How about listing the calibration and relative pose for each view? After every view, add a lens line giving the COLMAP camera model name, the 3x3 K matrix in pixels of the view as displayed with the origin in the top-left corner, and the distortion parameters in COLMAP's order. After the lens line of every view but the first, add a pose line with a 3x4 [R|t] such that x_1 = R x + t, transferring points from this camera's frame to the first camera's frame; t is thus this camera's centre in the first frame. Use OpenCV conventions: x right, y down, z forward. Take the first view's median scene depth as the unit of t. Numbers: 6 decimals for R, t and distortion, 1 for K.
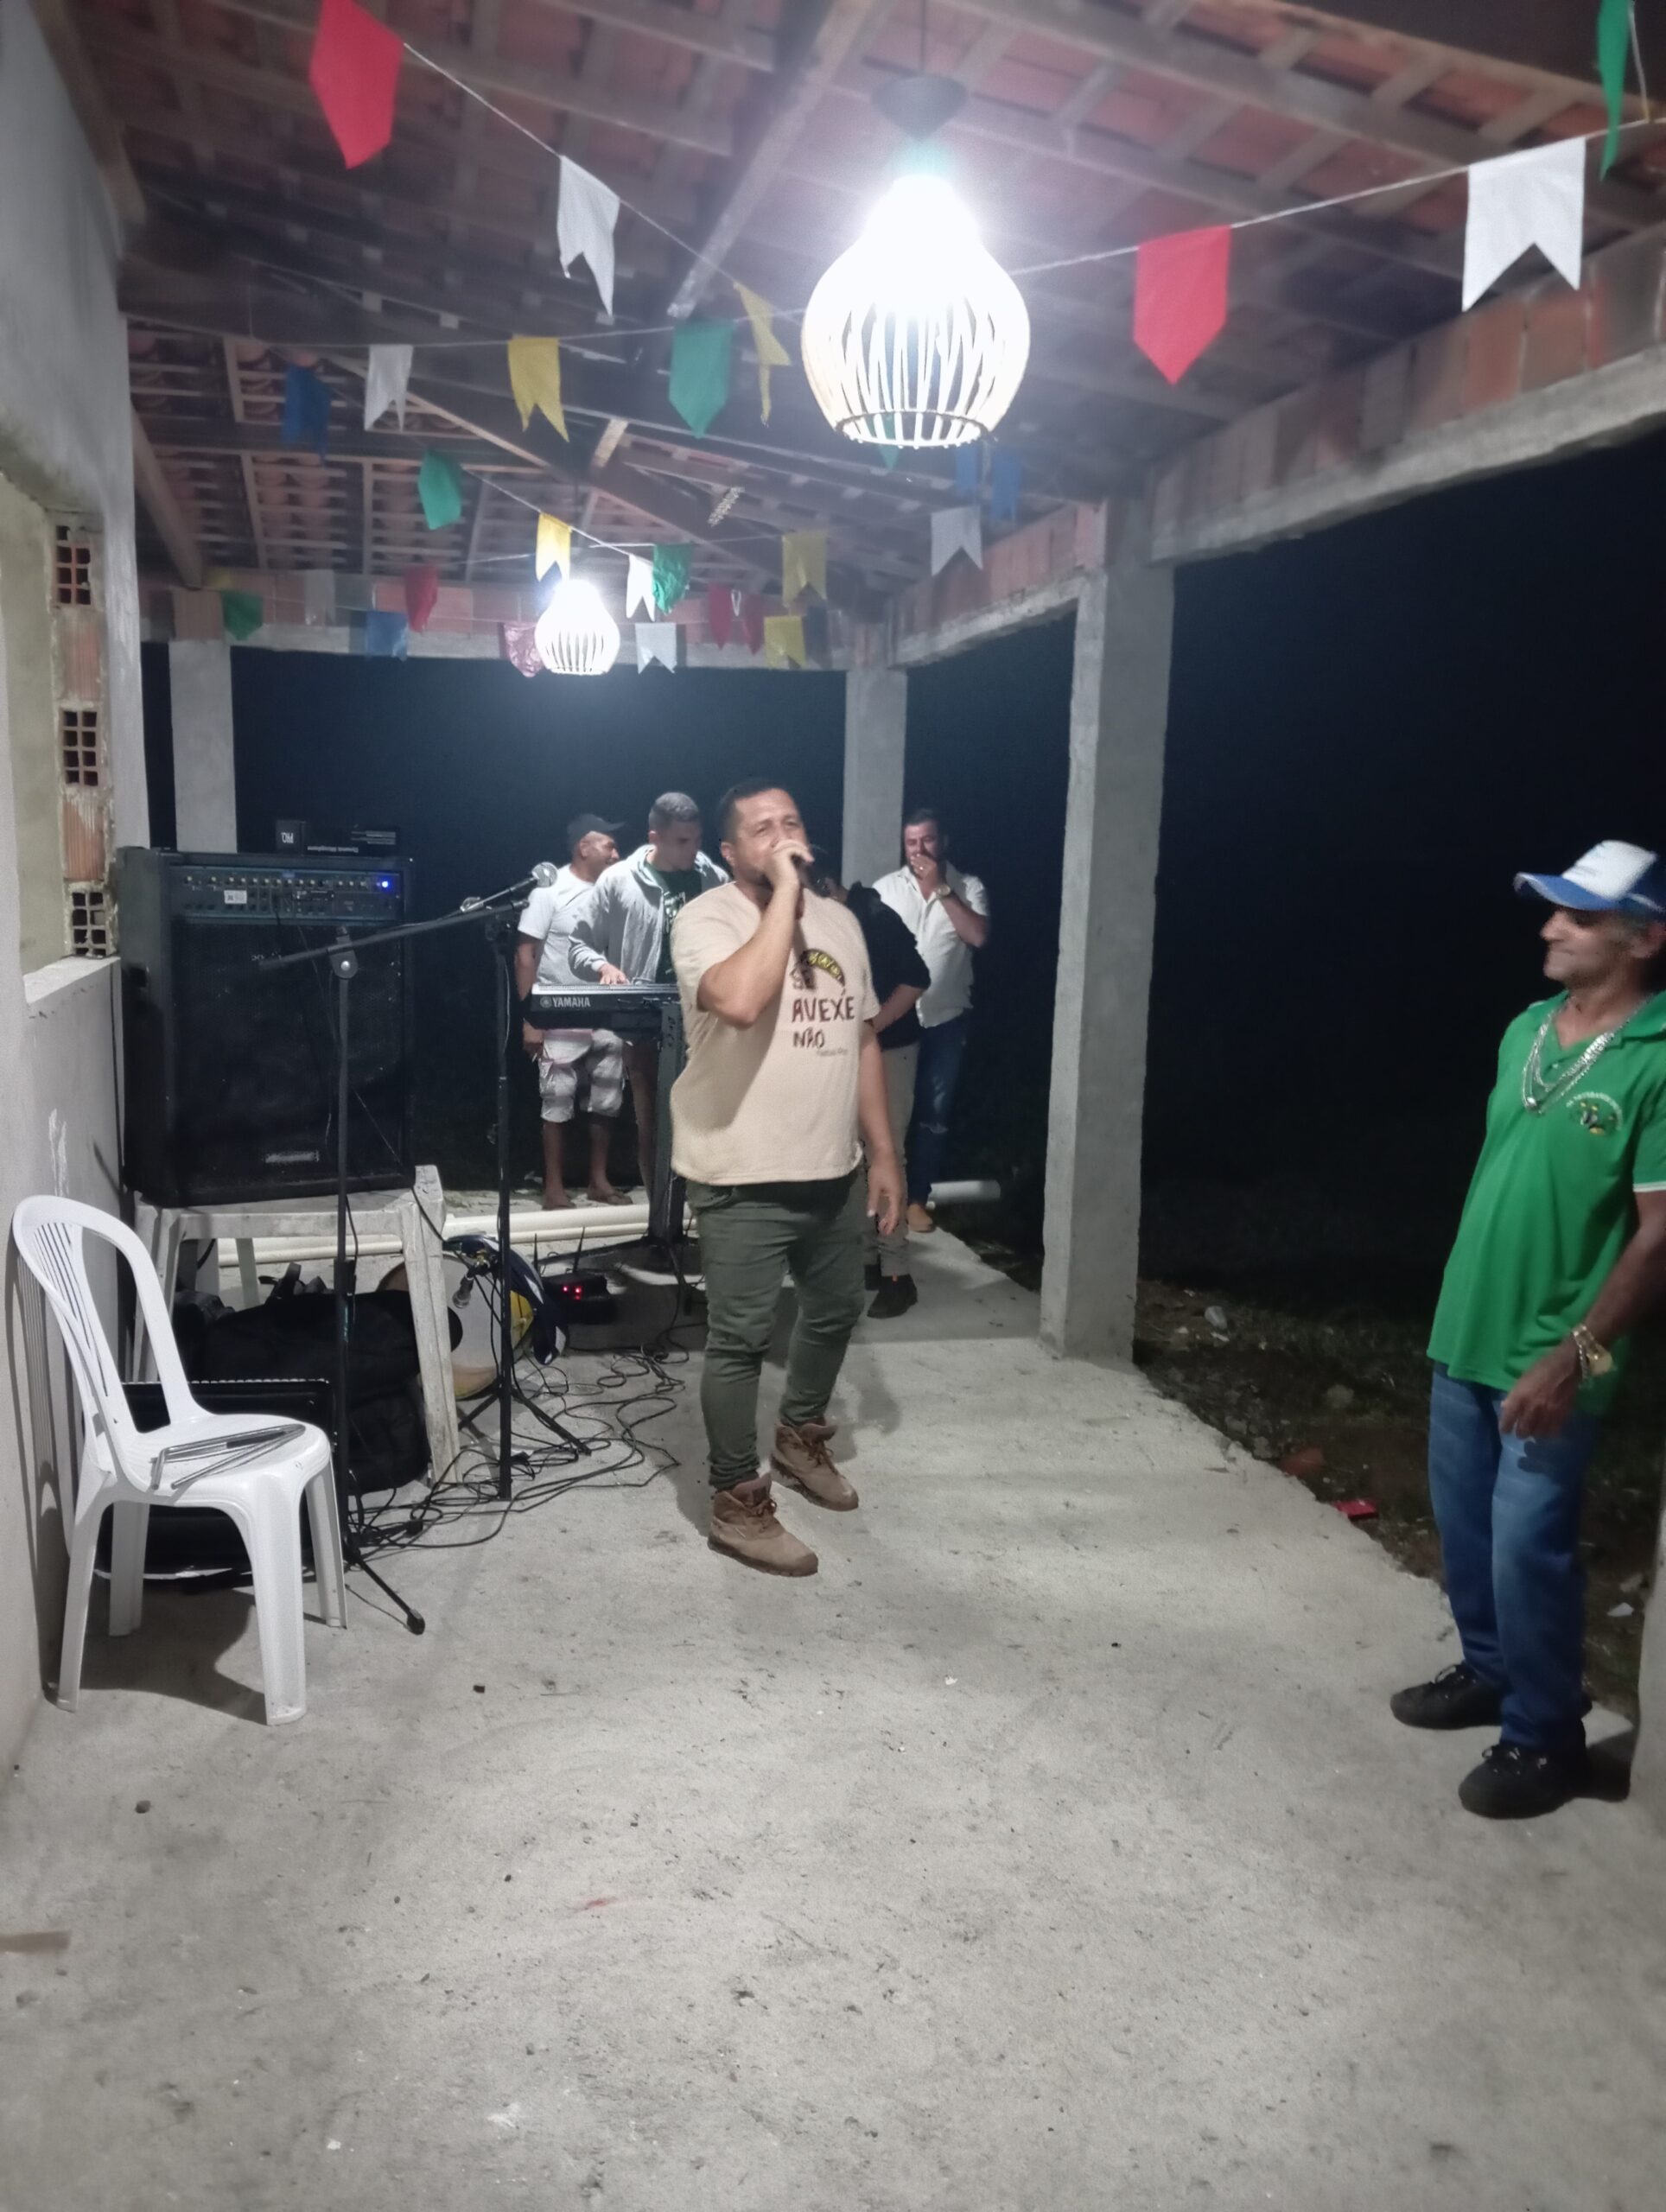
lens RADIAL K [[2090.3, 0, 835.2], [0, 2090.3, 1139.5], [0, 0, 1]] dist [0.039492, -0.032424]
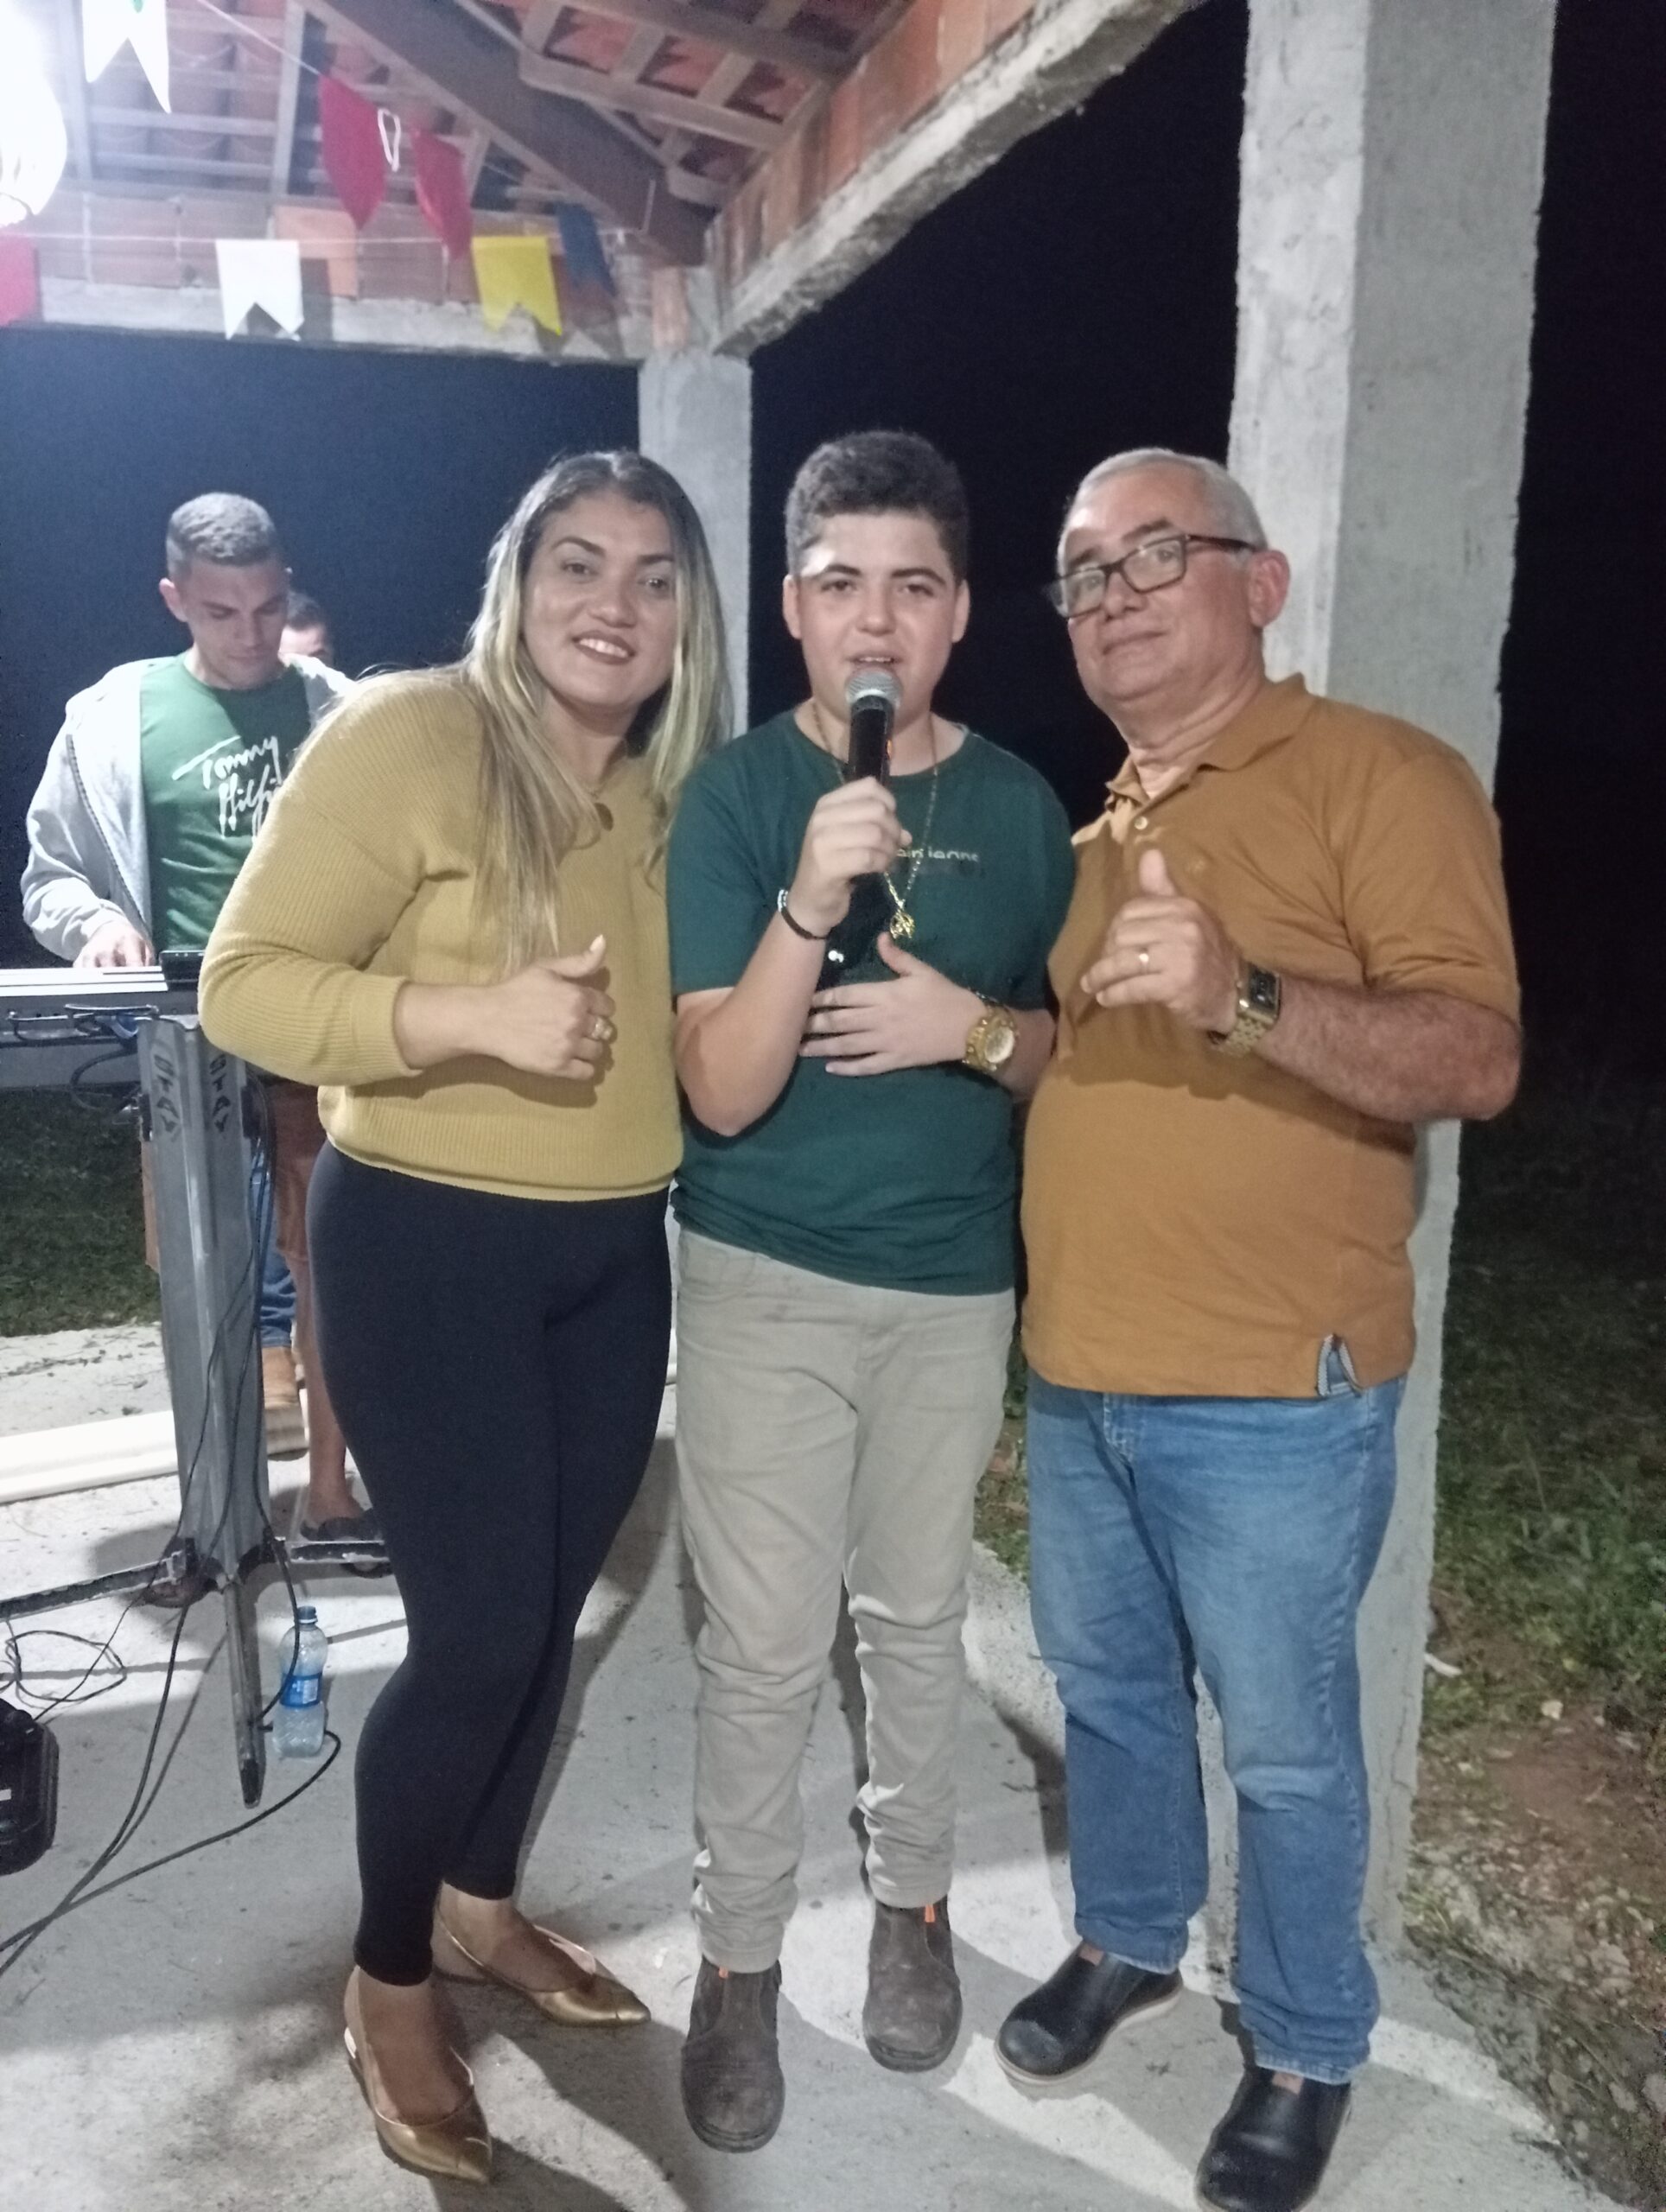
lens RADIAL K [[2090.3, 0, 835.2], [0, 2090.3, 1139.5], [0, 0, 1]] dist [0.039492, -0.032424]
pose [[0.996653, -0.032387, 0.075057, 0.008732], [0.030245, 0.999107, 0.029499, -0.038314], [-0.075945, -0.027130, 0.996743, 0.464498]]
